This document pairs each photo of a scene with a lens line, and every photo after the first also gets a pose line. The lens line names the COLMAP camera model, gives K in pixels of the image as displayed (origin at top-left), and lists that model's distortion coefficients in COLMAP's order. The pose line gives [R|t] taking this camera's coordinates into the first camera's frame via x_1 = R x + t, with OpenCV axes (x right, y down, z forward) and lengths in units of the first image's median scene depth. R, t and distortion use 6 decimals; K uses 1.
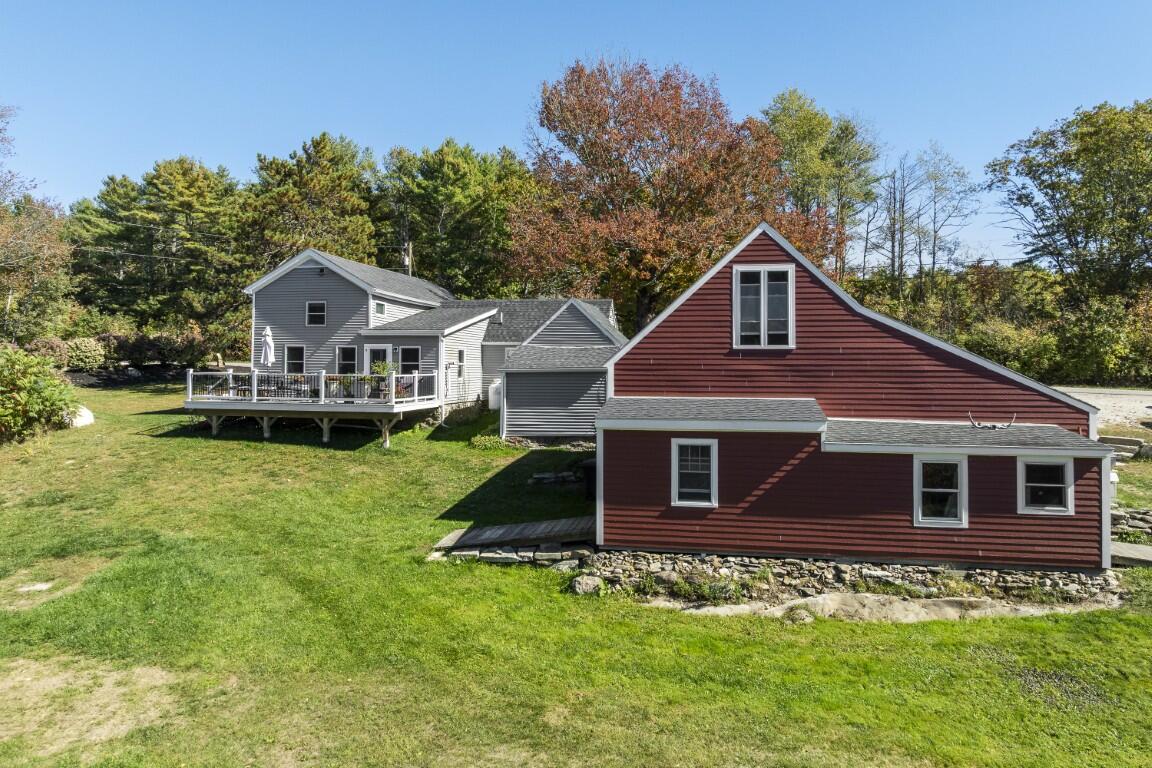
lens RADIAL K [[793.3, 0, 572.3], [0, 793.3, 390.3], [0, 0, 1]] dist [-0.002882, -0.002515]
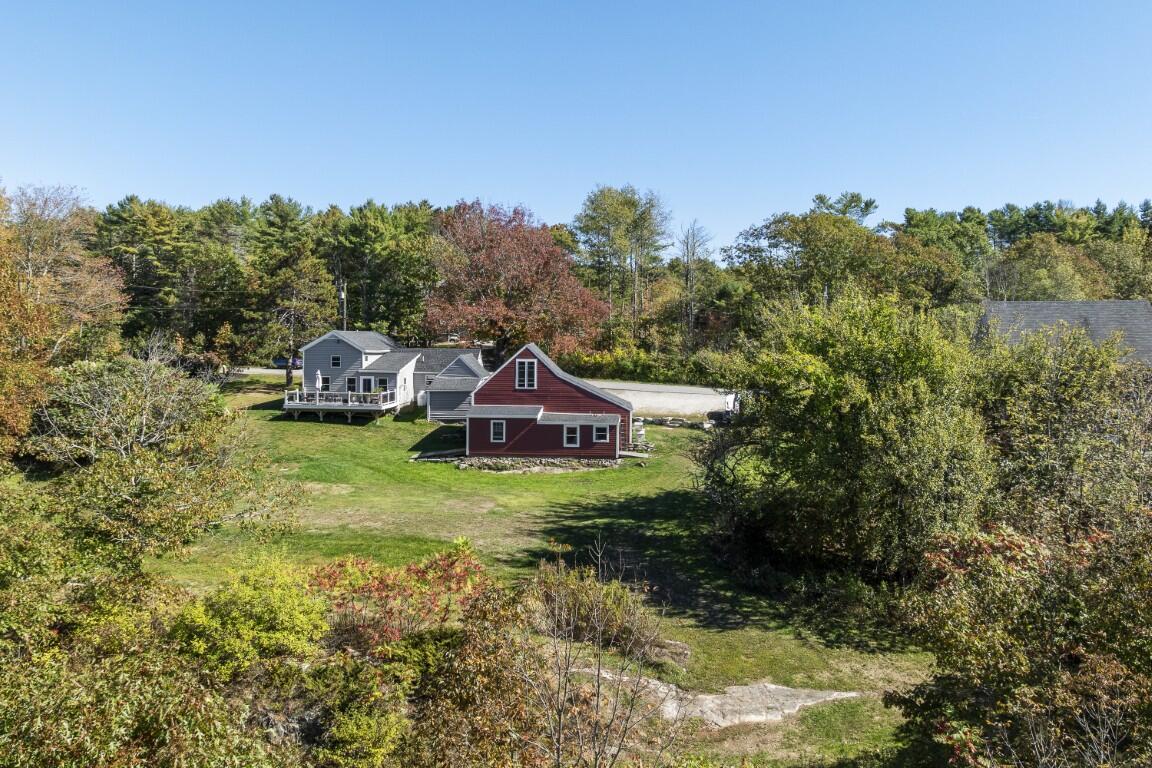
lens RADIAL K [[793.3, 0, 570.1], [0, 793.3, 377.6], [0, 0, 1]] dist [-0.002882, -0.002515]
pose [[0.990504, 0.001503, 0.137473, 0.003493], [-0.002749, 0.999957, 0.008875, -0.086484], [-0.137454, -0.009169, 0.990466, -1.358342]]
